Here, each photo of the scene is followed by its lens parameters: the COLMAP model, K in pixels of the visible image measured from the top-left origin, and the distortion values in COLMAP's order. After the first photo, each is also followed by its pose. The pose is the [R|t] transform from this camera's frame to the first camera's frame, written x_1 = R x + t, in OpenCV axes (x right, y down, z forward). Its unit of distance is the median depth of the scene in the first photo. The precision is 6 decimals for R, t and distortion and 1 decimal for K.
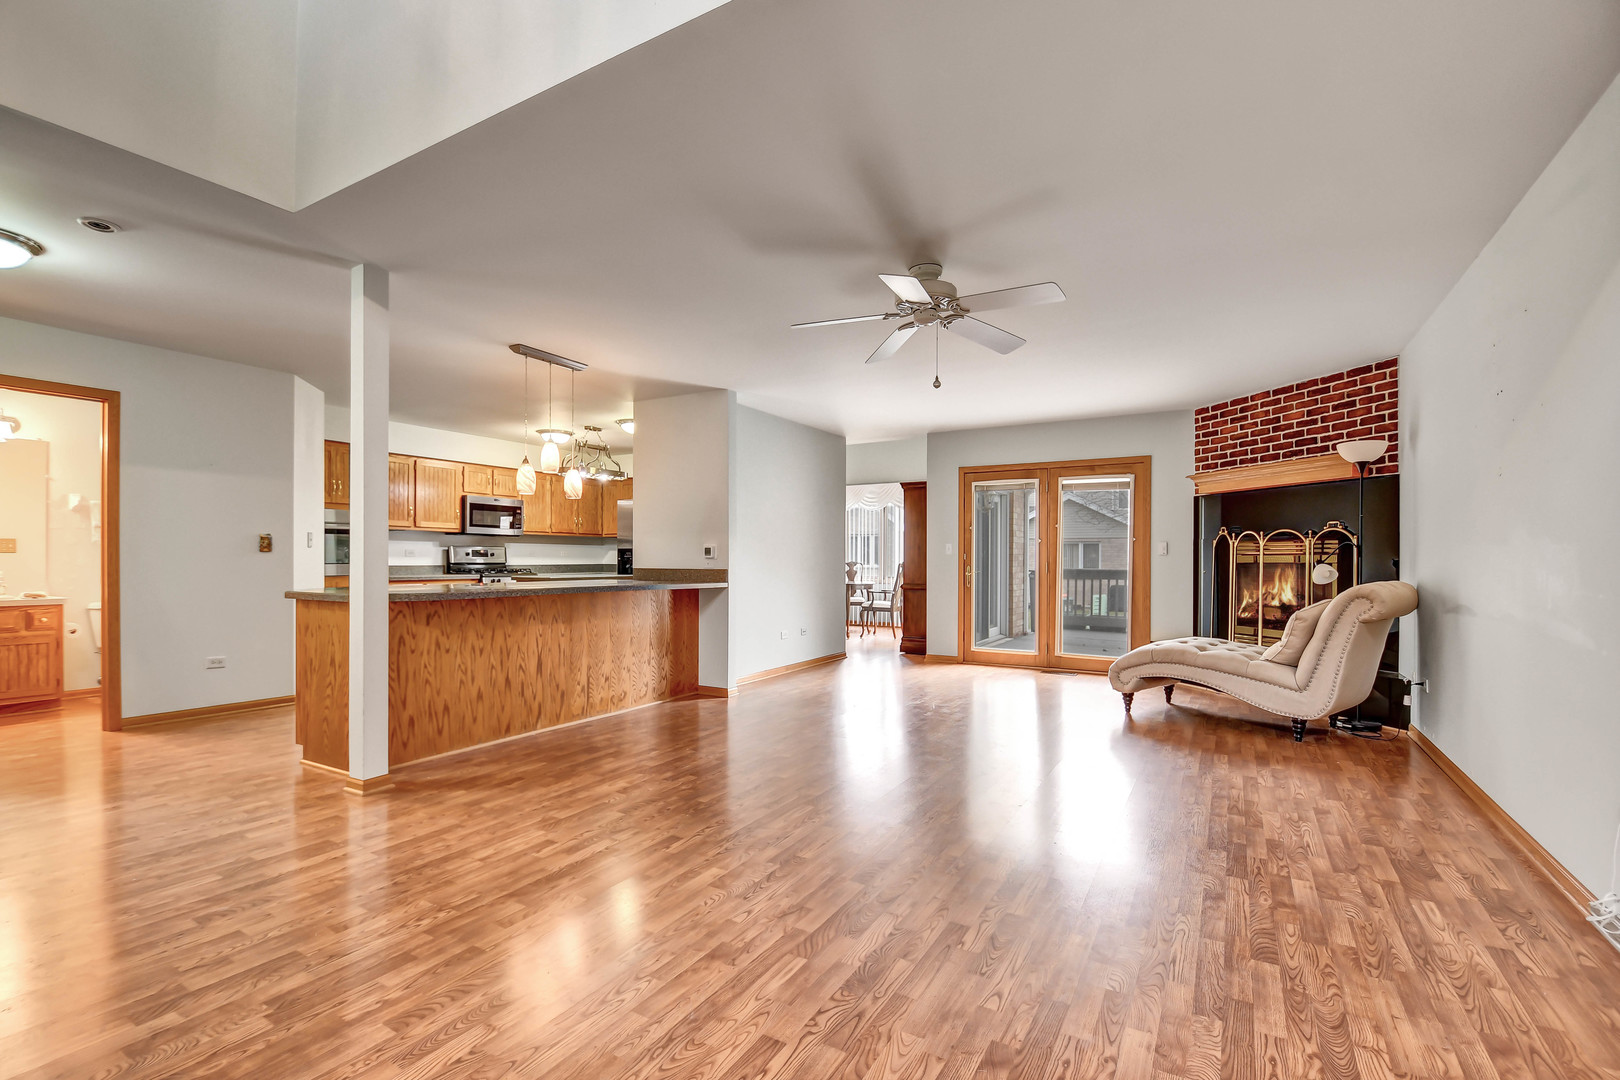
lens RADIAL K [[800.5, 0, 859.6], [0, 800.5, 556.5], [0, 0, 1]] dist [0.001776, -0.000230]
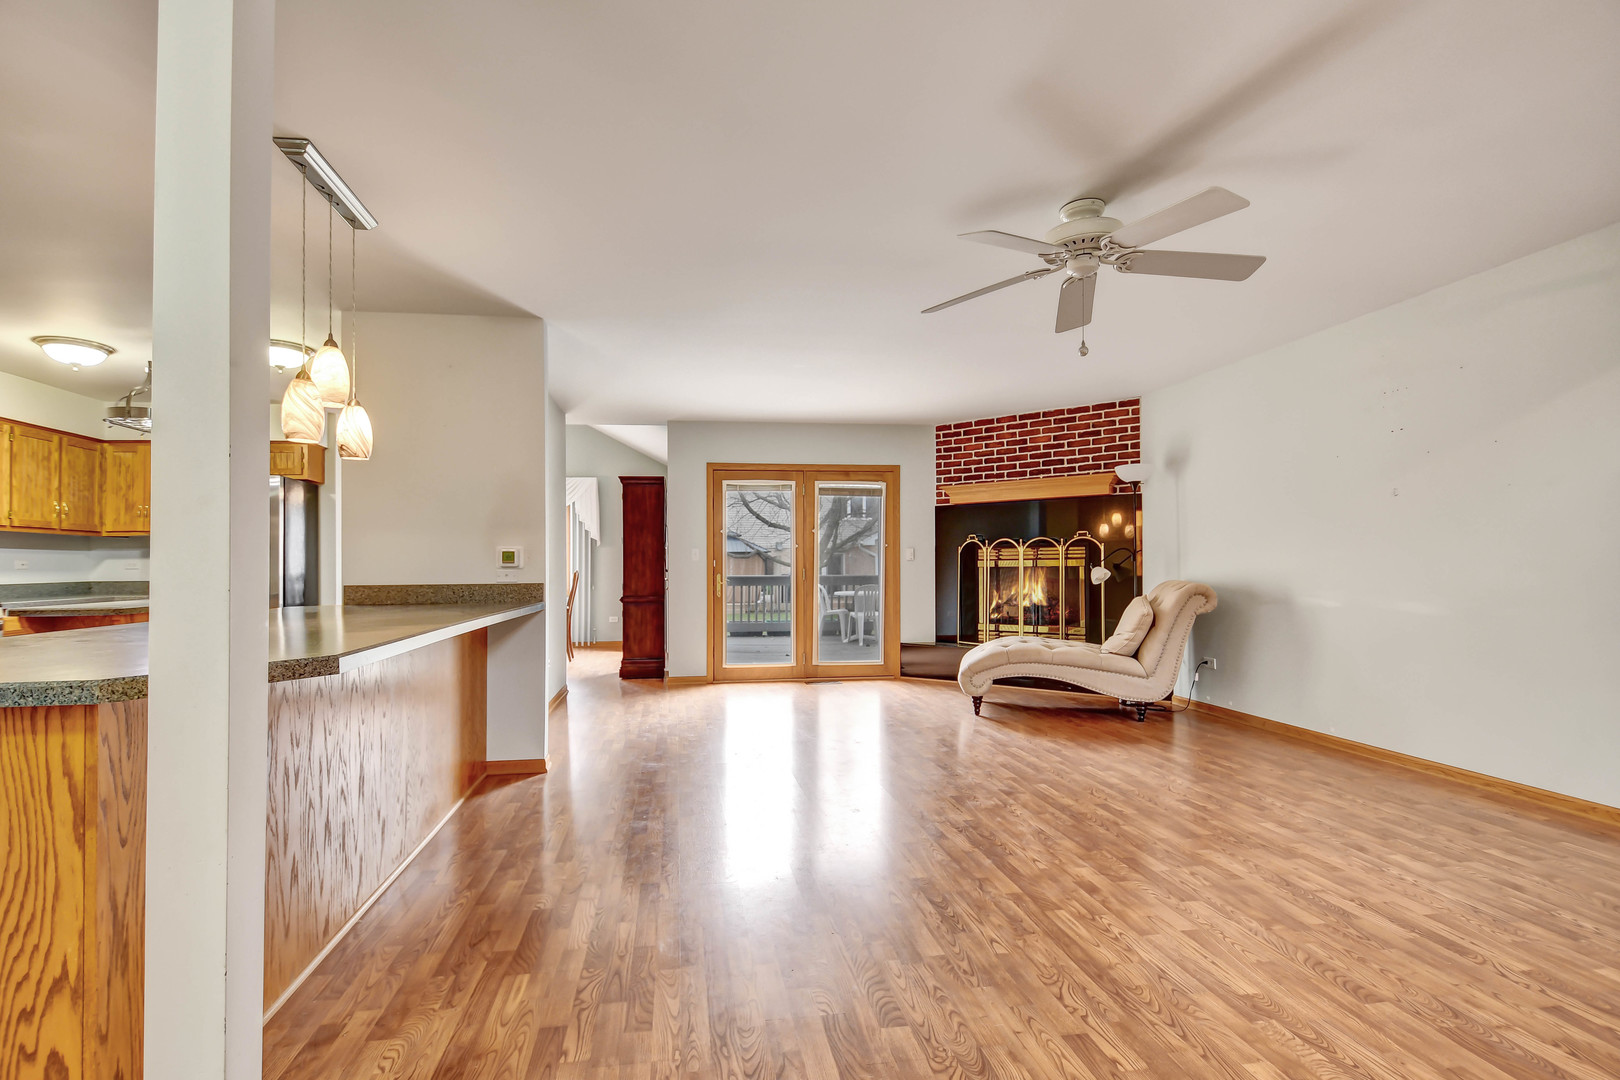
lens RADIAL K [[733.4, 0, 797.9], [0, 733.4, 565.8], [0, 0, 1]] dist [0.015242, -0.021785]
pose [[0.788119, -0.008251, 0.615468, -0.385007], [0.007834, 0.999964, 0.003374, 0.000710], [-0.615473, 0.002162, 0.788155, 0.378695]]
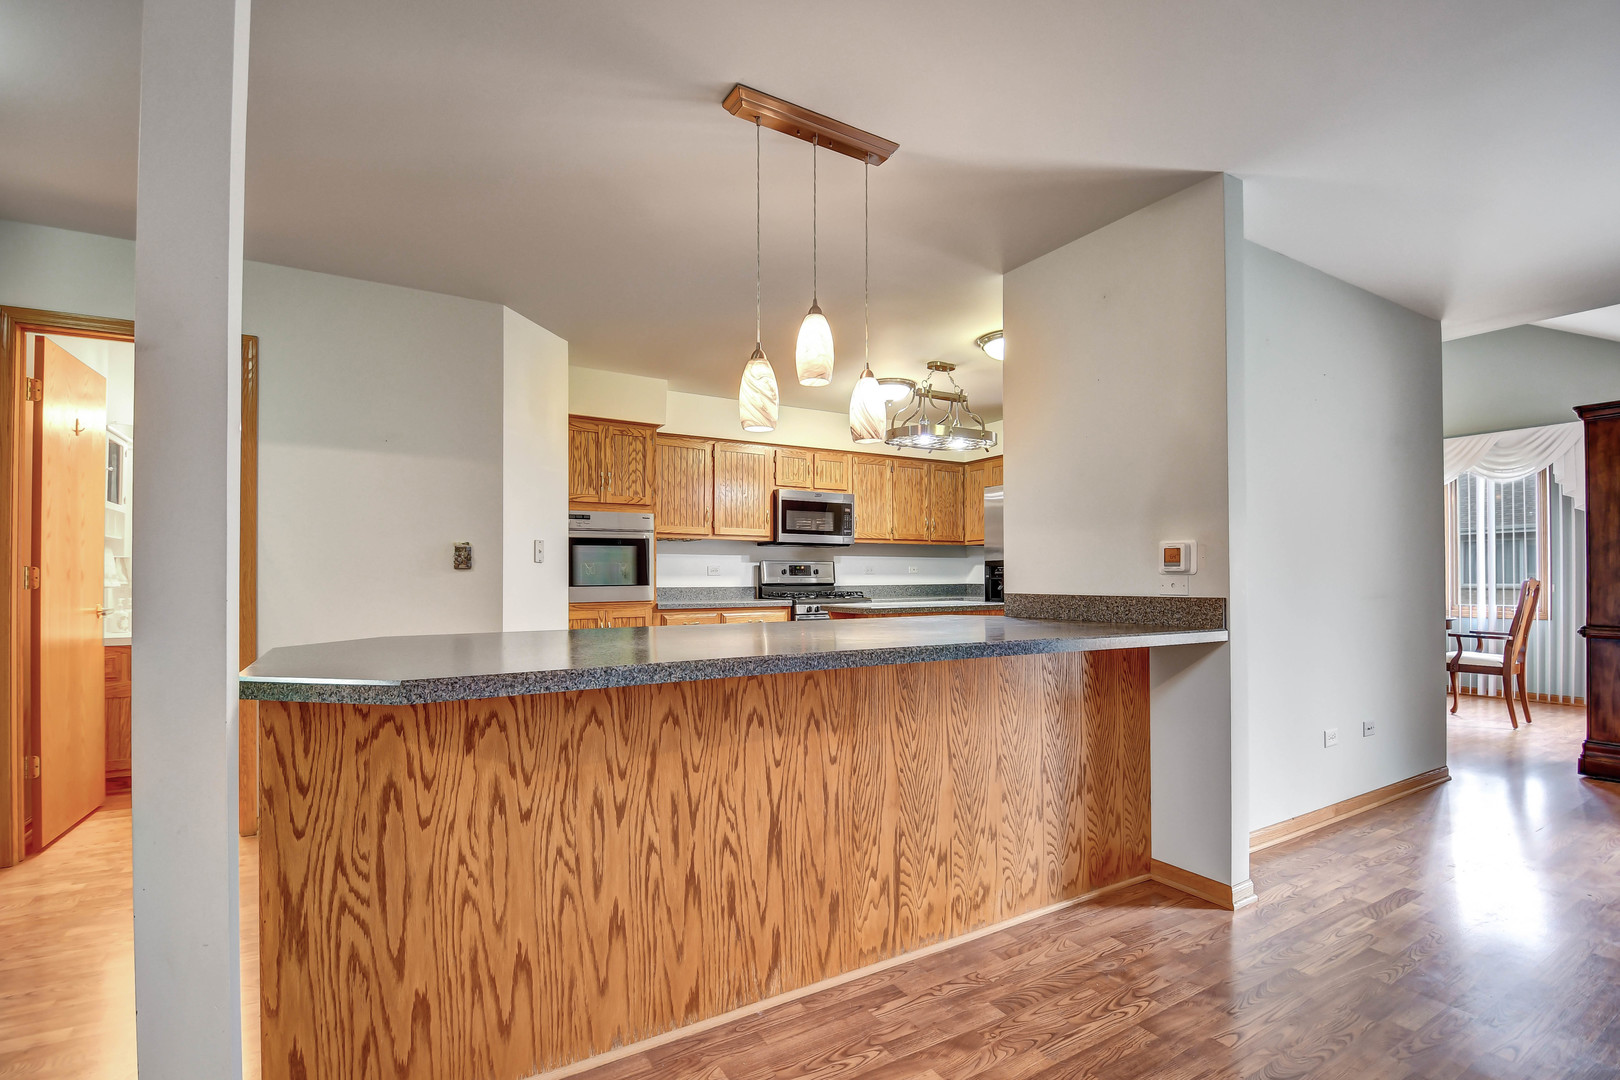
lens RADIAL K [[773.5, 0, 825.3], [0, 773.5, 572.0], [0, 0, 1]] dist [0.000504, -0.000212]
pose [[0.870904, -0.010871, -0.491332, -0.149174], [0.009249, 0.999941, -0.005730, 0.002675], [0.491365, 0.000446, 0.870953, 0.548225]]
